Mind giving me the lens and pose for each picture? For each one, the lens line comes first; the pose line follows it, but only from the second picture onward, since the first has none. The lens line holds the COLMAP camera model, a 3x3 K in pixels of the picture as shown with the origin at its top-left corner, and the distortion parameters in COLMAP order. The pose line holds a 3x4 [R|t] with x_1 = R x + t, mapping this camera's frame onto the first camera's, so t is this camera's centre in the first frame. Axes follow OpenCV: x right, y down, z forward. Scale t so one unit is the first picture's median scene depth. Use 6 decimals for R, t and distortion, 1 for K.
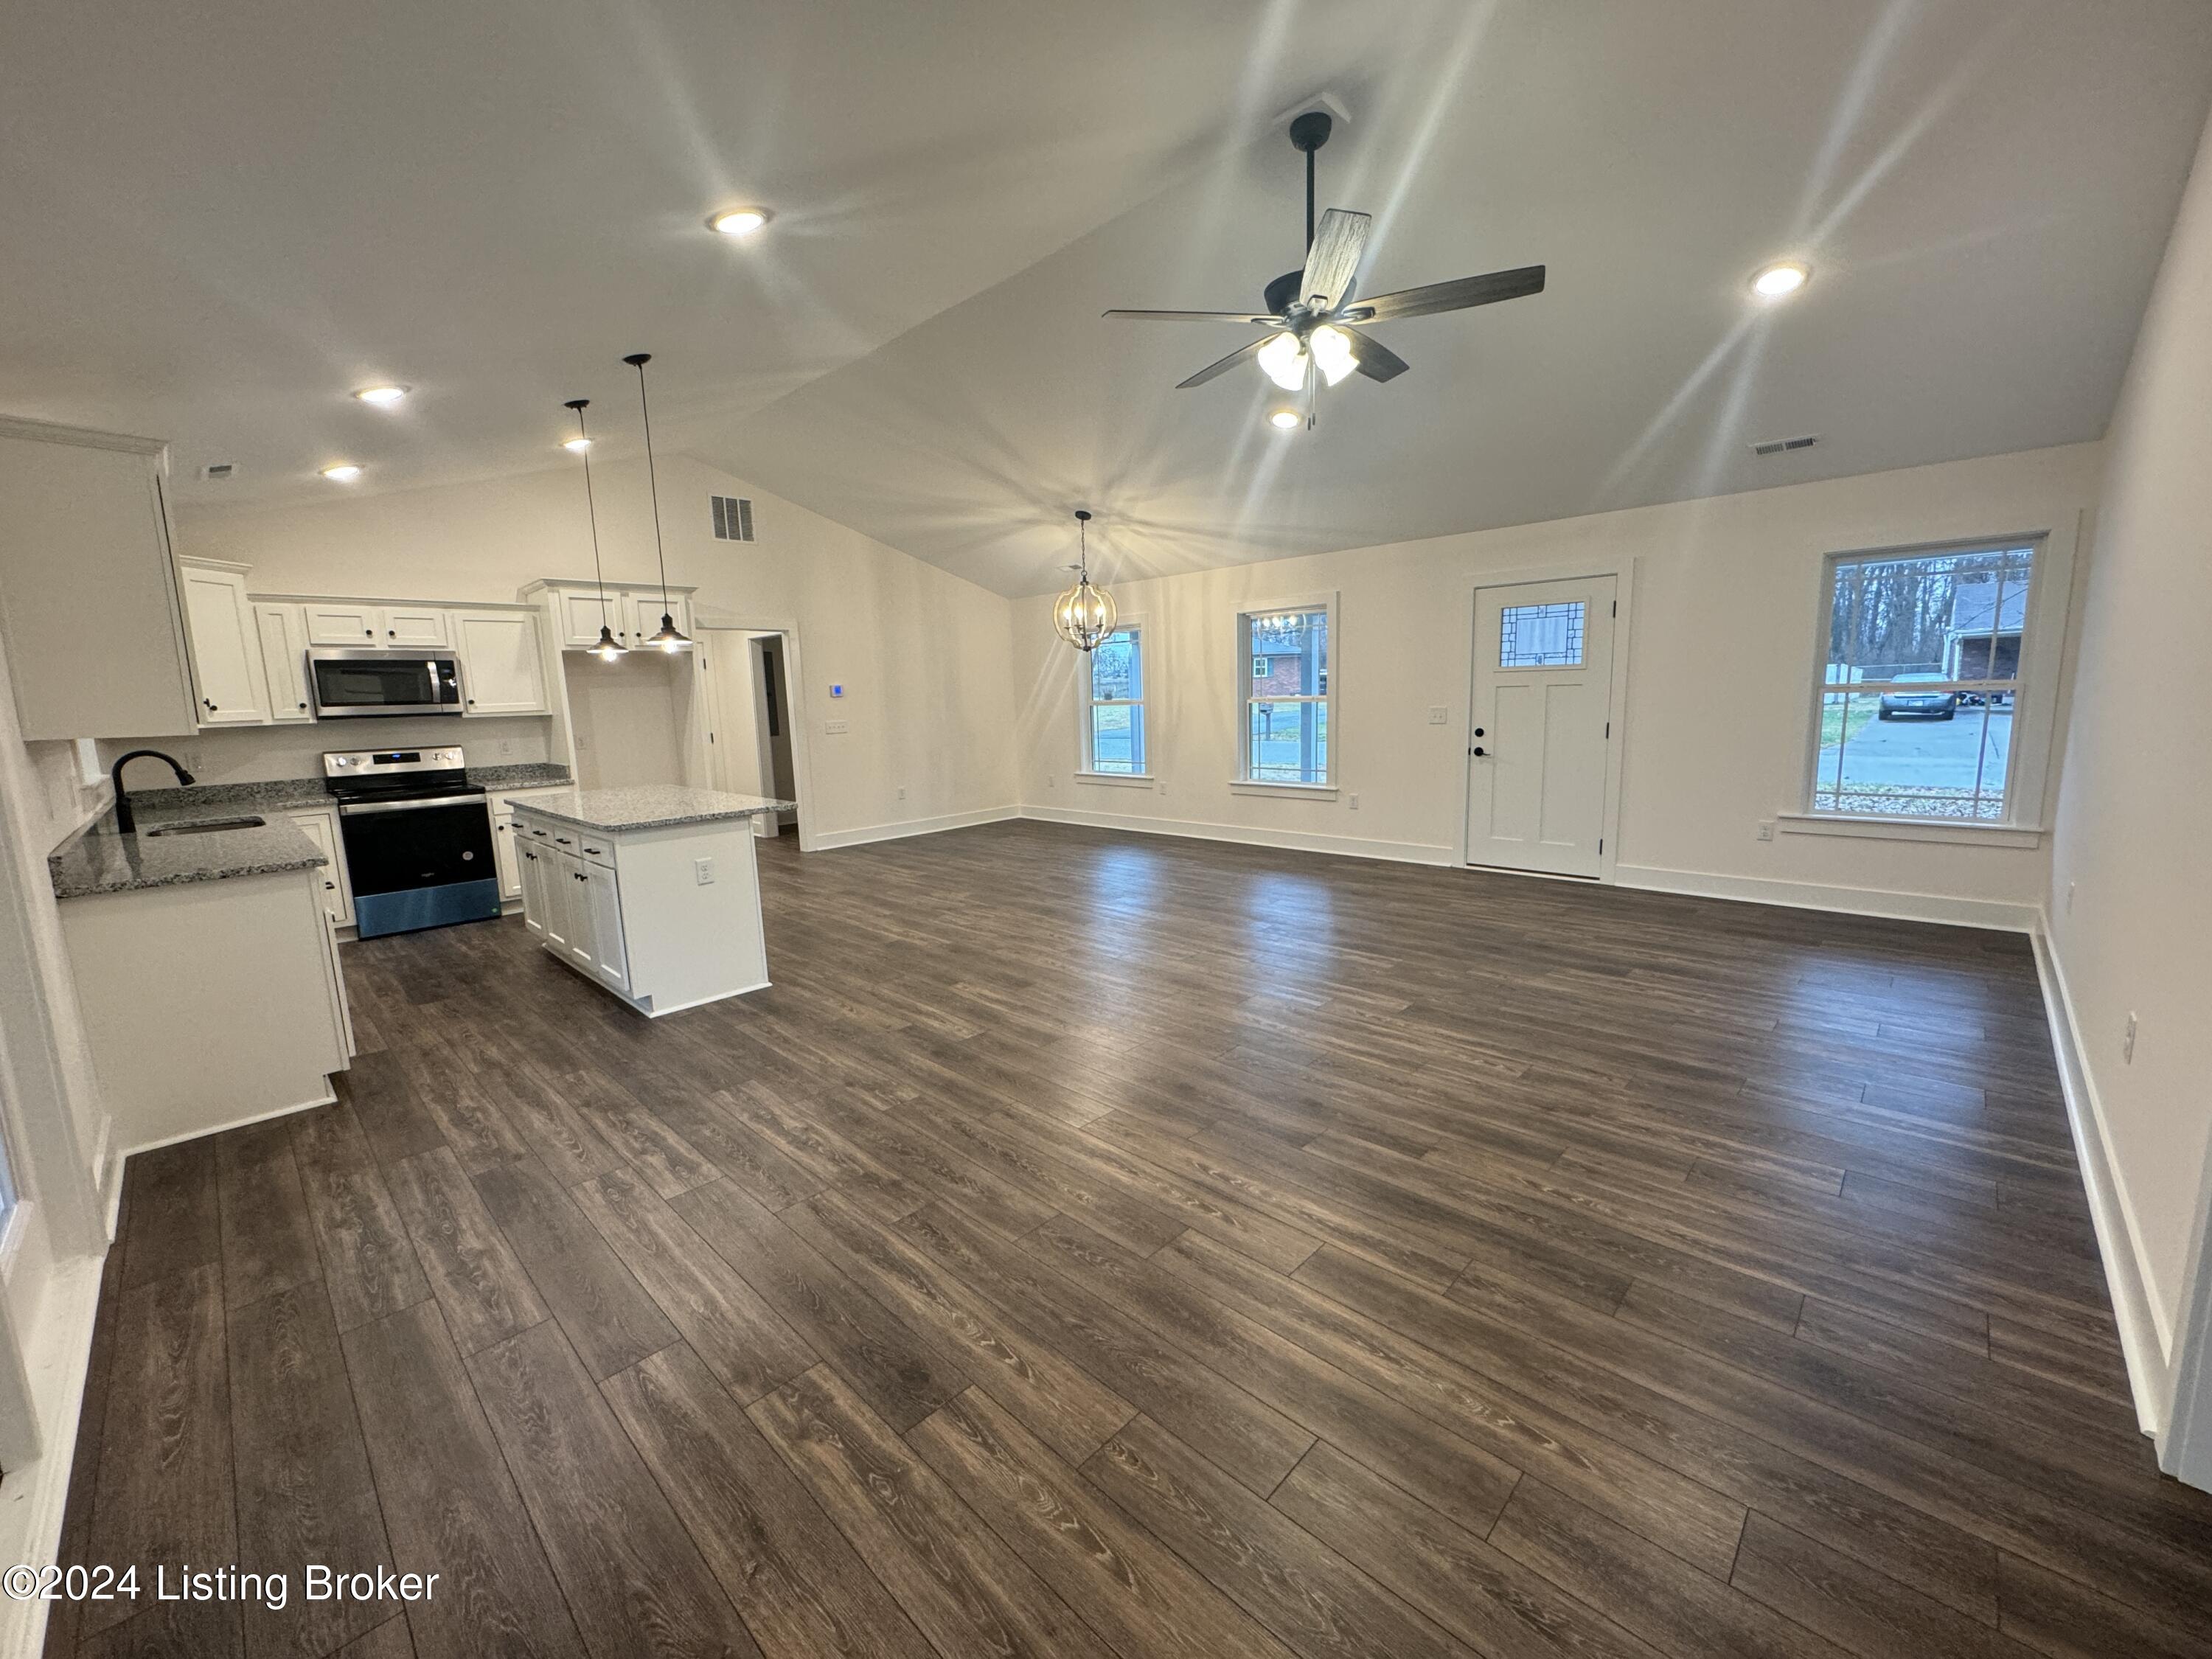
lens RADIAL K [[880.6, 0, 1104.1], [0, 880.6, 829.4], [0, 0, 1]] dist [-0.003416, 0.000713]
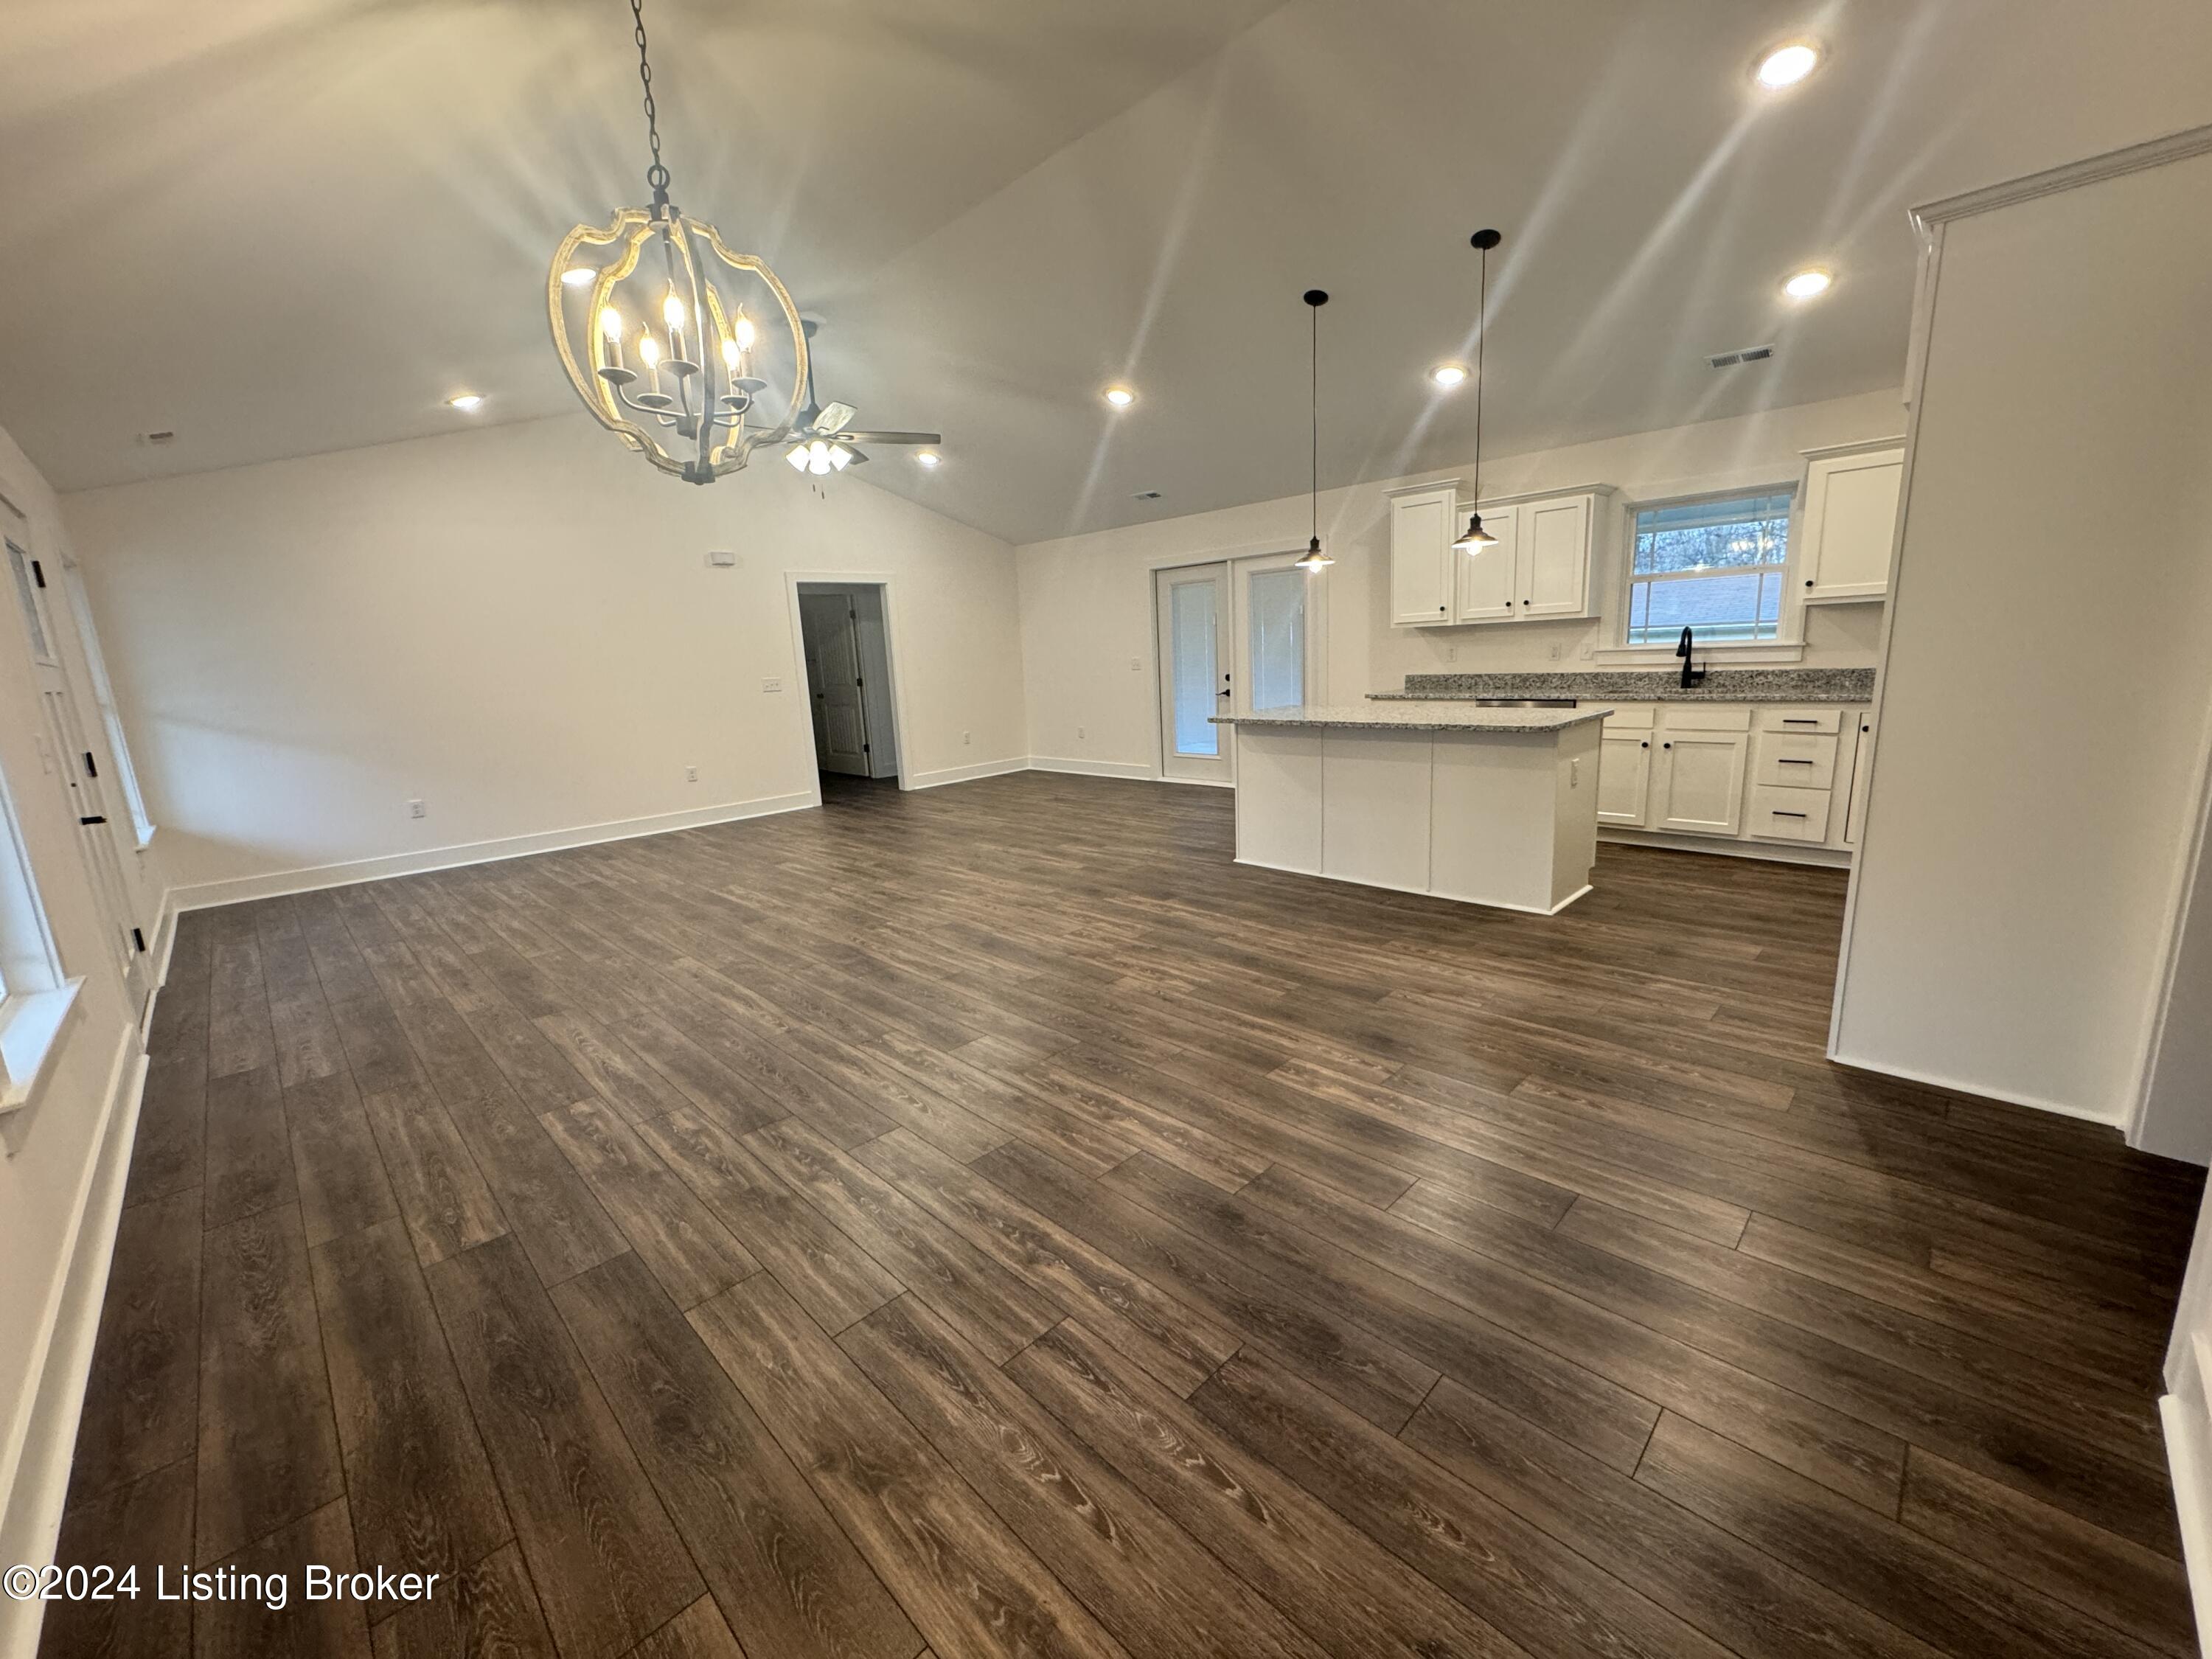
lens RADIAL K [[880.6, 0, 1104.1], [0, 880.6, 829.4], [0, 0, 1]] dist [-0.003416, 0.000713]
pose [[-0.996537, 0.075739, 0.034309, -0.242510], [0.082961, 0.933327, 0.349311, -0.304252], [-0.005565, 0.350947, -0.936379, 2.120249]]
